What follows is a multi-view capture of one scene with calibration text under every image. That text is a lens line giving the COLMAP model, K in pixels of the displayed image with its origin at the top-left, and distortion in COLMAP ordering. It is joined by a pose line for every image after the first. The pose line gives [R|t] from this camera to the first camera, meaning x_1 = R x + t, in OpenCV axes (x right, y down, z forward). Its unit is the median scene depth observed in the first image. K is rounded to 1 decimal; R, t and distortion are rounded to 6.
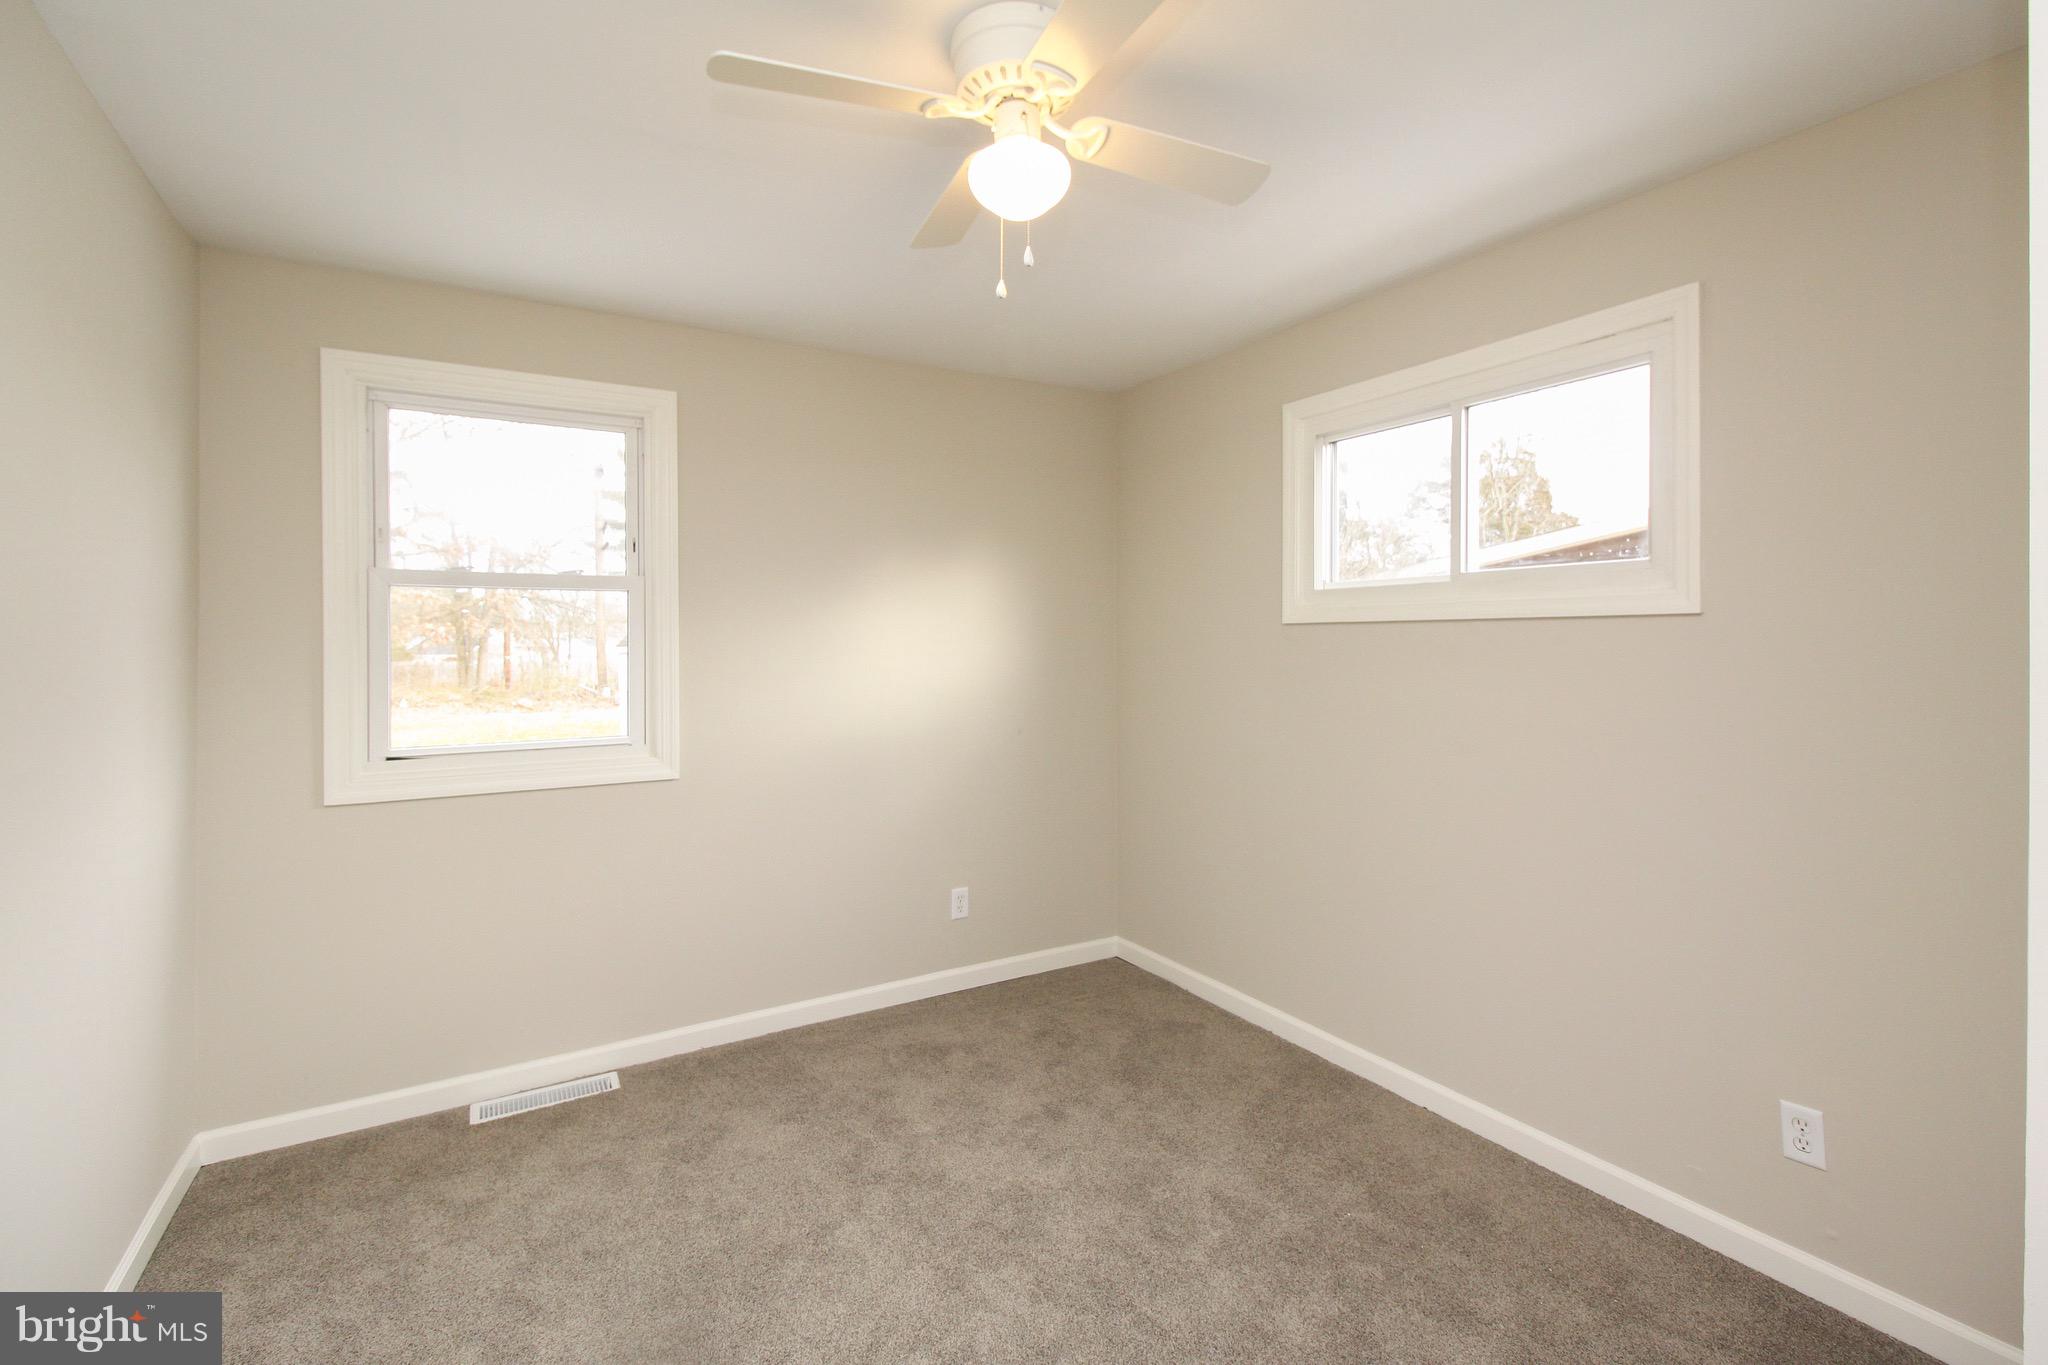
lens RADIAL K [[928.1, 0, 1033.2], [0, 928.1, 654.6], [0, 0, 1]] dist [0.025894, -0.015332]
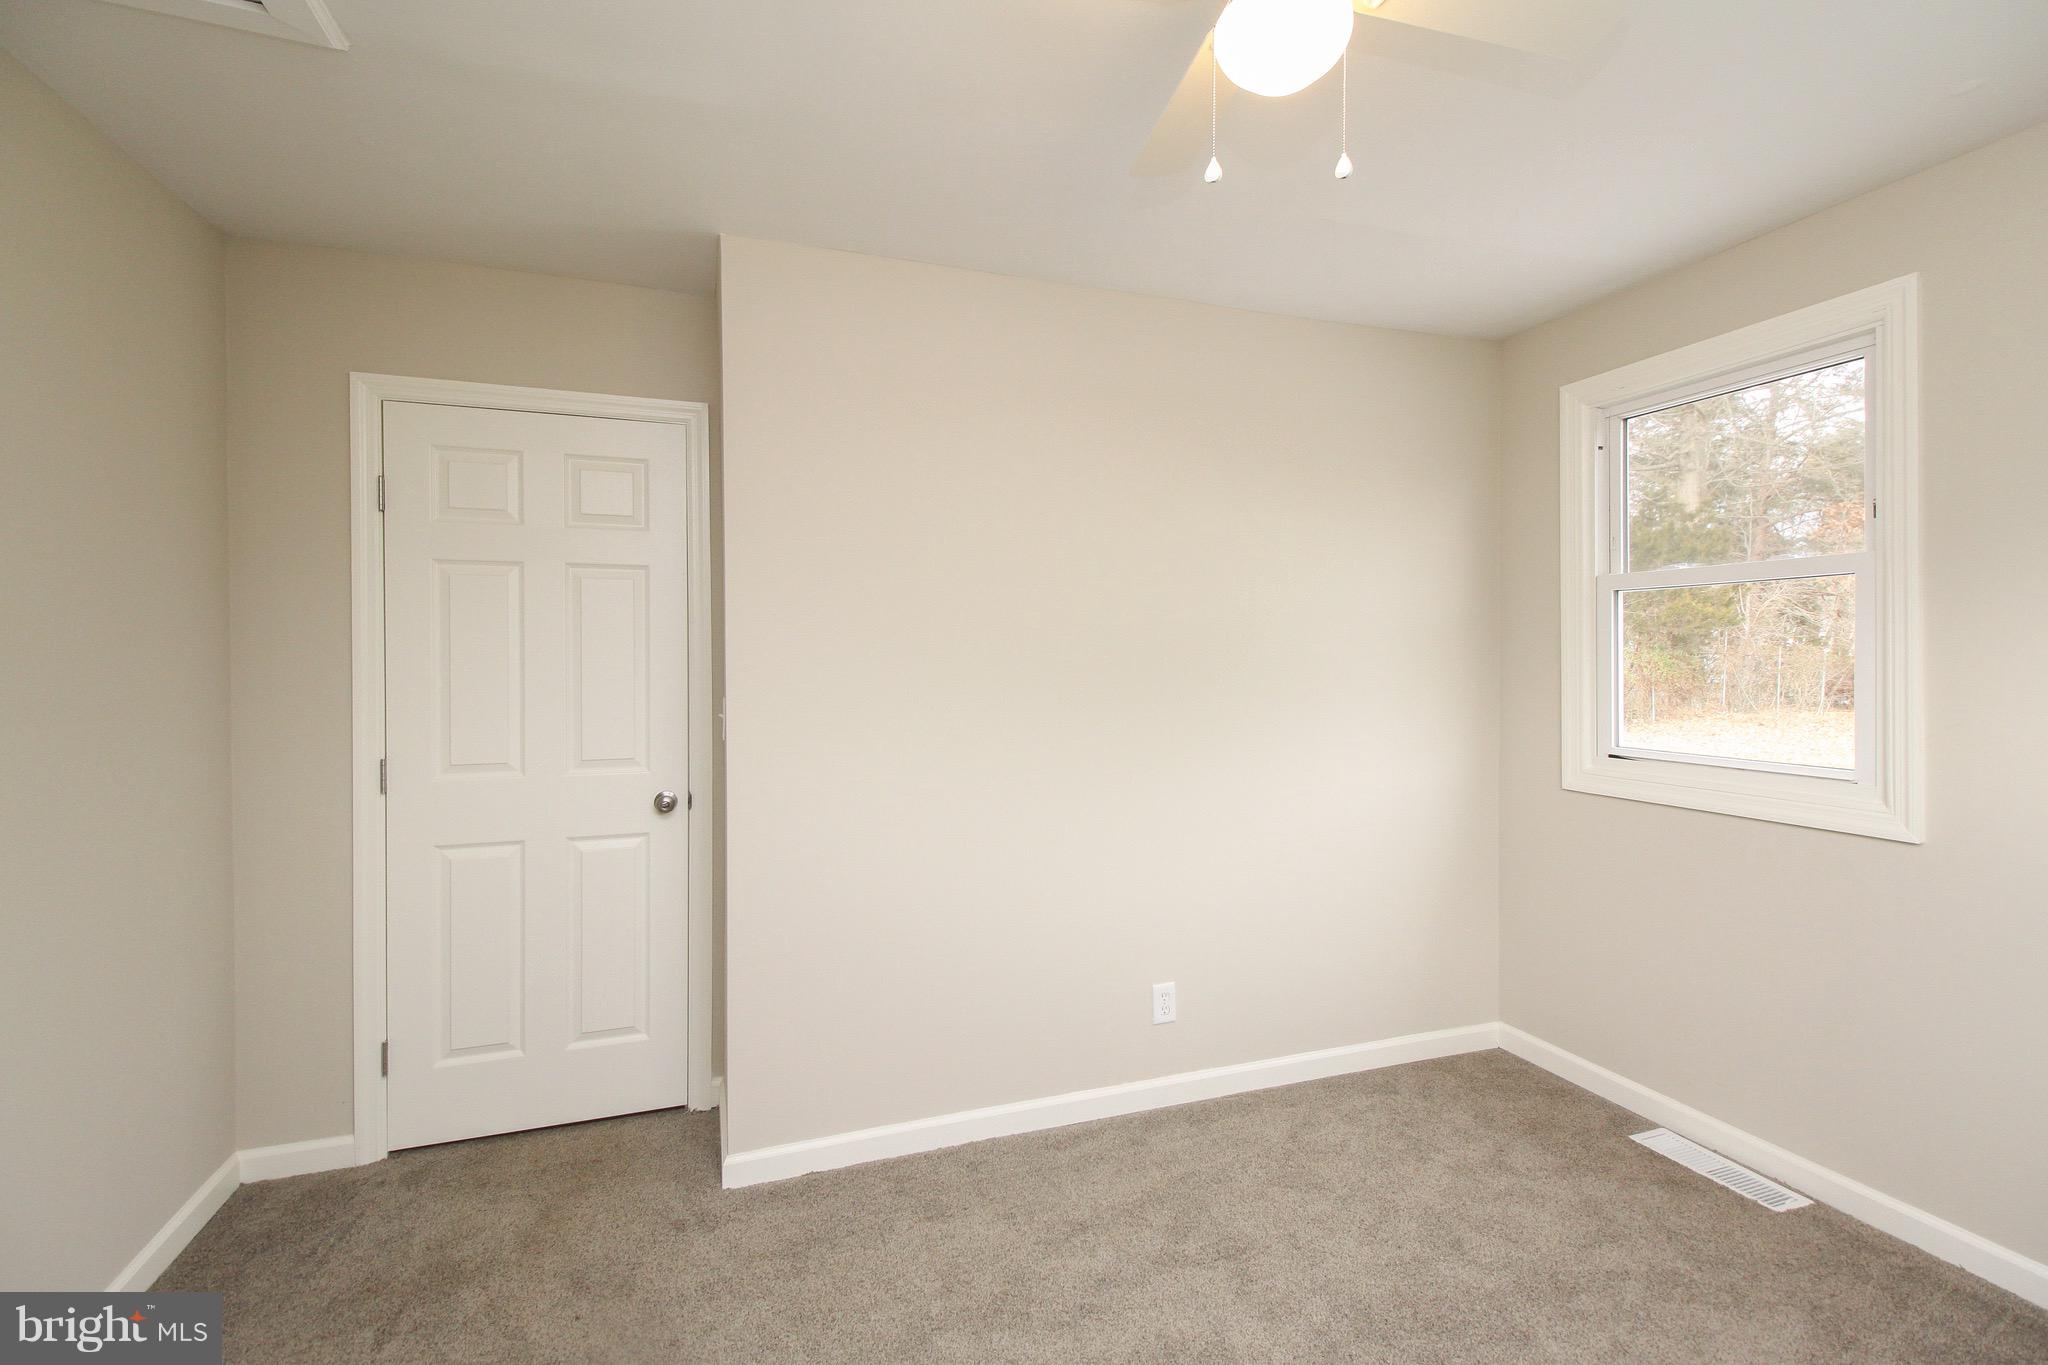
lens RADIAL K [[928.1, 0, 1033.2], [0, 928.1, 654.6], [0, 0, 1]] dist [0.025894, -0.015332]
pose [[-0.208018, 0.003972, -0.978117, 0.482391], [-0.002296, 0.999987, 0.004549, -0.004949], [0.978122, 0.003192, -0.208006, 0.589860]]
